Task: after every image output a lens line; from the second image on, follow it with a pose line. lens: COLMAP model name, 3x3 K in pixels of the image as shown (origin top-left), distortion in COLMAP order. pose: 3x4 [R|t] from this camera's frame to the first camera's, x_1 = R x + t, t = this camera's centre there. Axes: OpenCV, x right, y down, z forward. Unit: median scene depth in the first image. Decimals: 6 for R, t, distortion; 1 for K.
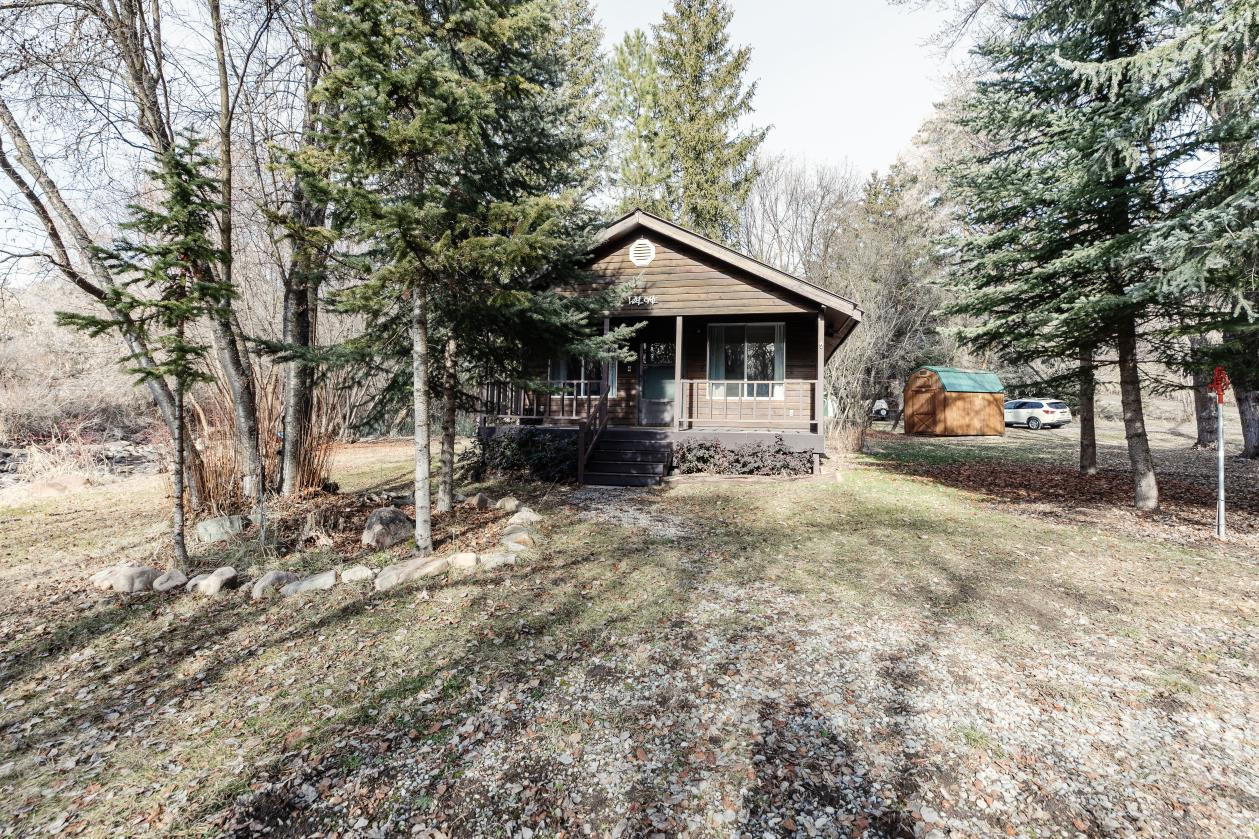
lens RADIAL K [[614.8, 0, 631.0], [0, 614.8, 375.1], [0, 0, 1]] dist [0.001536, -0.000025]
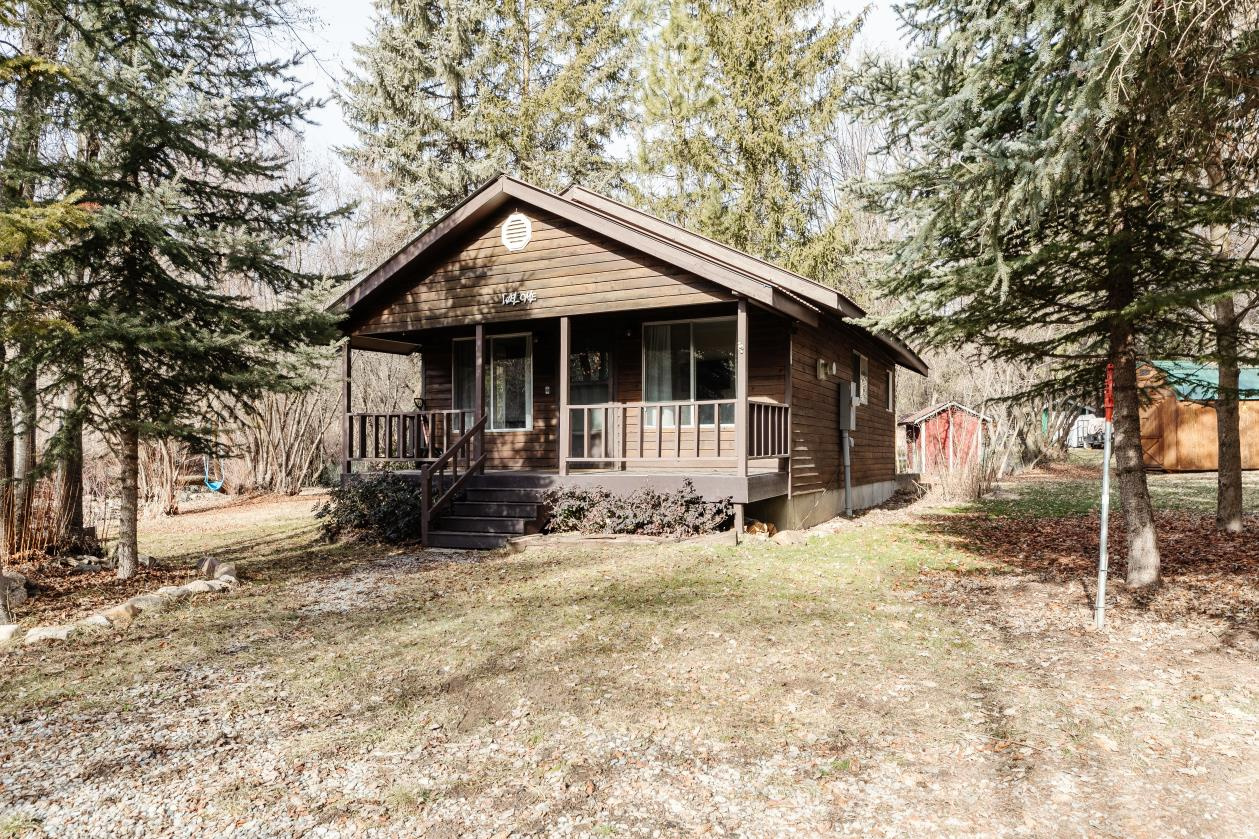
lens RADIAL K [[890.5, 0, 629.6], [0, 890.5, 424.7], [0, 0, 1]] dist [0.004554, 0.001776]
pose [[0.975836, -0.030669, -0.216343, 0.373743], [0.039000, 0.998649, 0.034345, -0.001649], [0.214997, -0.041953, 0.975713, -0.013866]]
